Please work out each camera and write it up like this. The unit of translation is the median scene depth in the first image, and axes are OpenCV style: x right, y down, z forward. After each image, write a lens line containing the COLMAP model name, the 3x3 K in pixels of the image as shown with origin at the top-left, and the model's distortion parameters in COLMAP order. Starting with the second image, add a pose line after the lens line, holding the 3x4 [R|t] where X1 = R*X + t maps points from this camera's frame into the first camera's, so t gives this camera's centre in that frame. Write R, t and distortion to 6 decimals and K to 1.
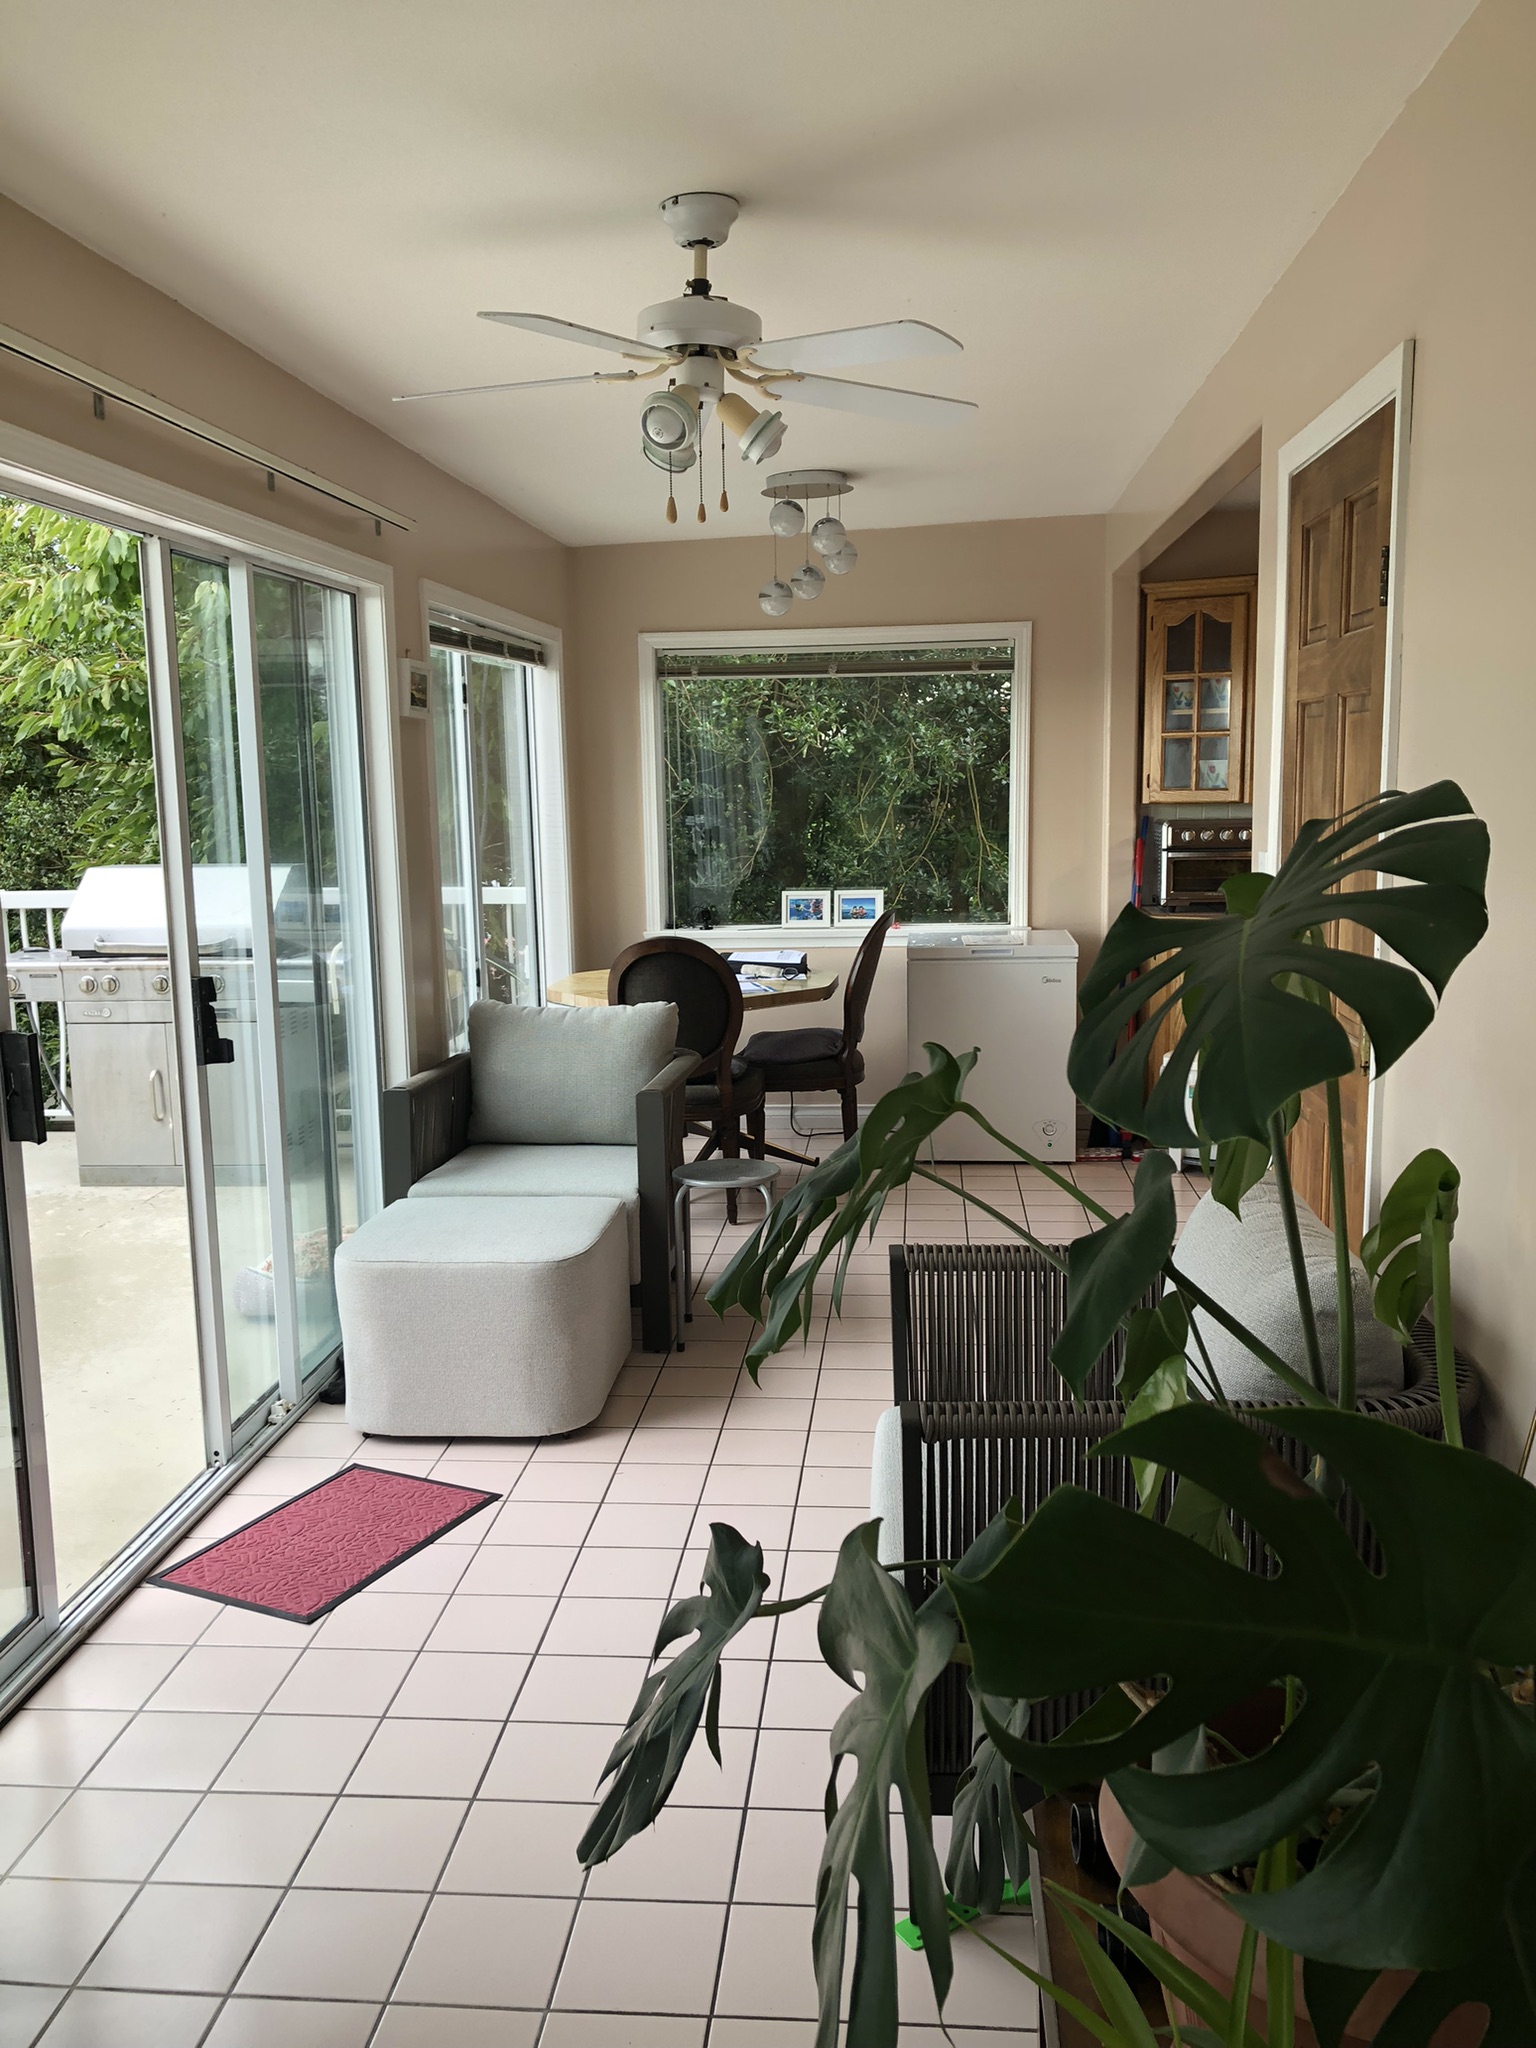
lens RADIAL K [[1672.8, 0, 770.9], [0, 1672.8, 1030.8], [0, 0, 1]] dist [0.027556, -0.016195]
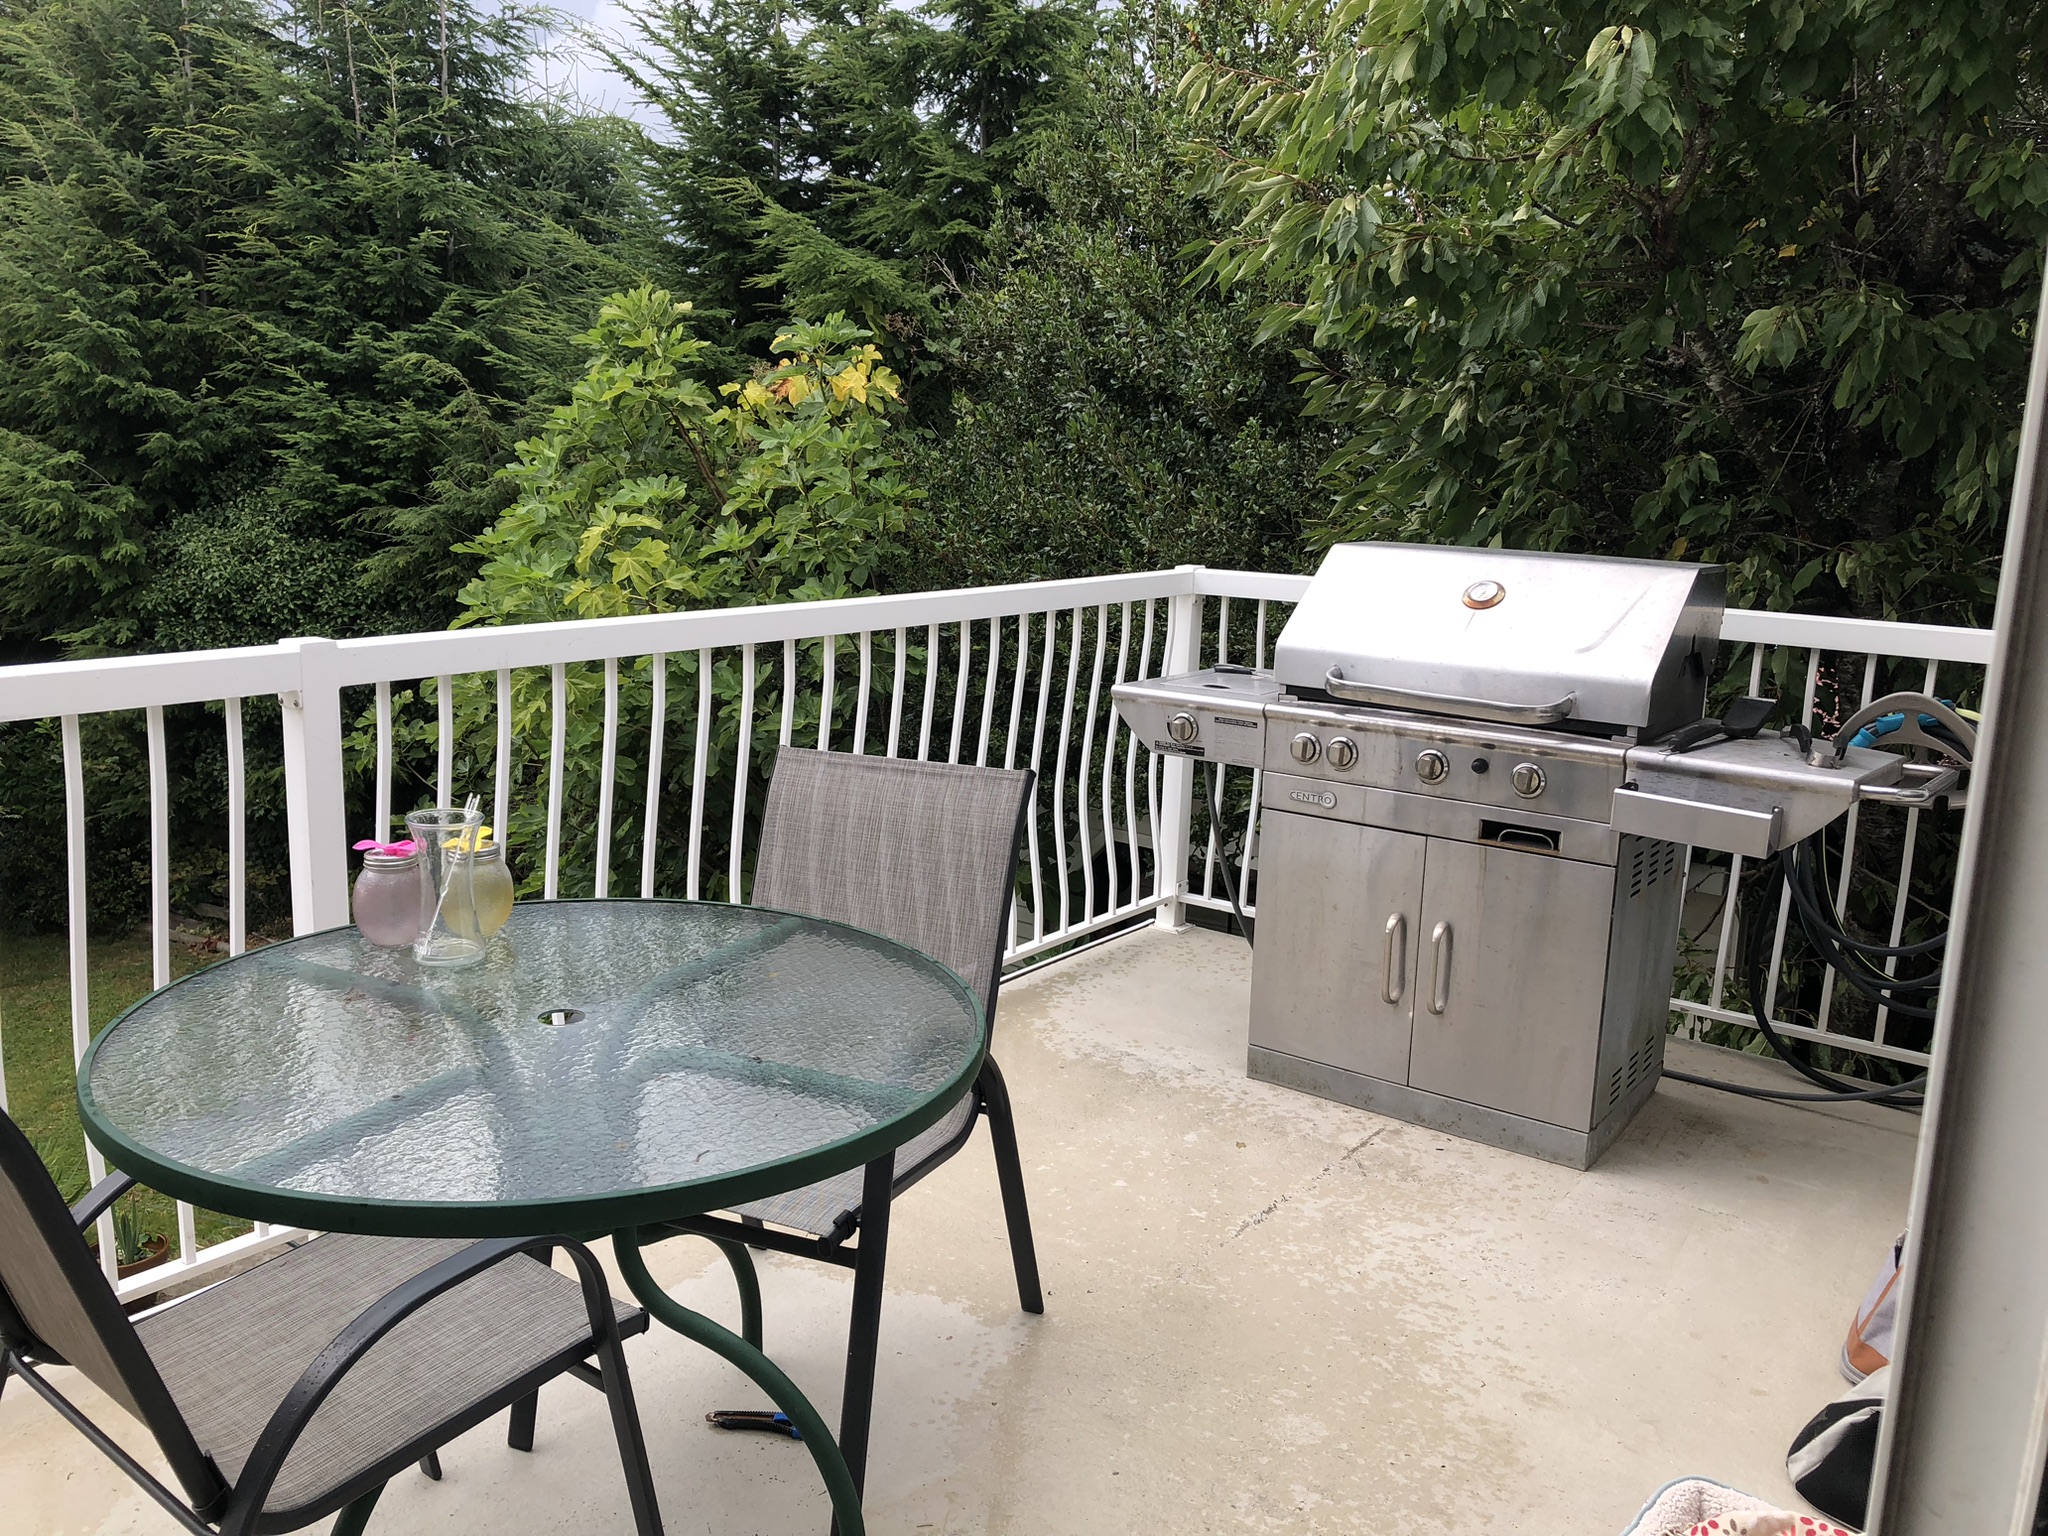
lens RADIAL K [[1672.8, 0, 1021.9], [0, 1672.8, 772.4], [0, 0, 1]] dist [0.027556, -0.016195]
pose [[0.848140, 0.144691, -0.509630, -0.170441], [-0.124582, 0.989476, 0.073592, -0.042830], [0.514915, 0.001074, 0.857241, 0.399621]]
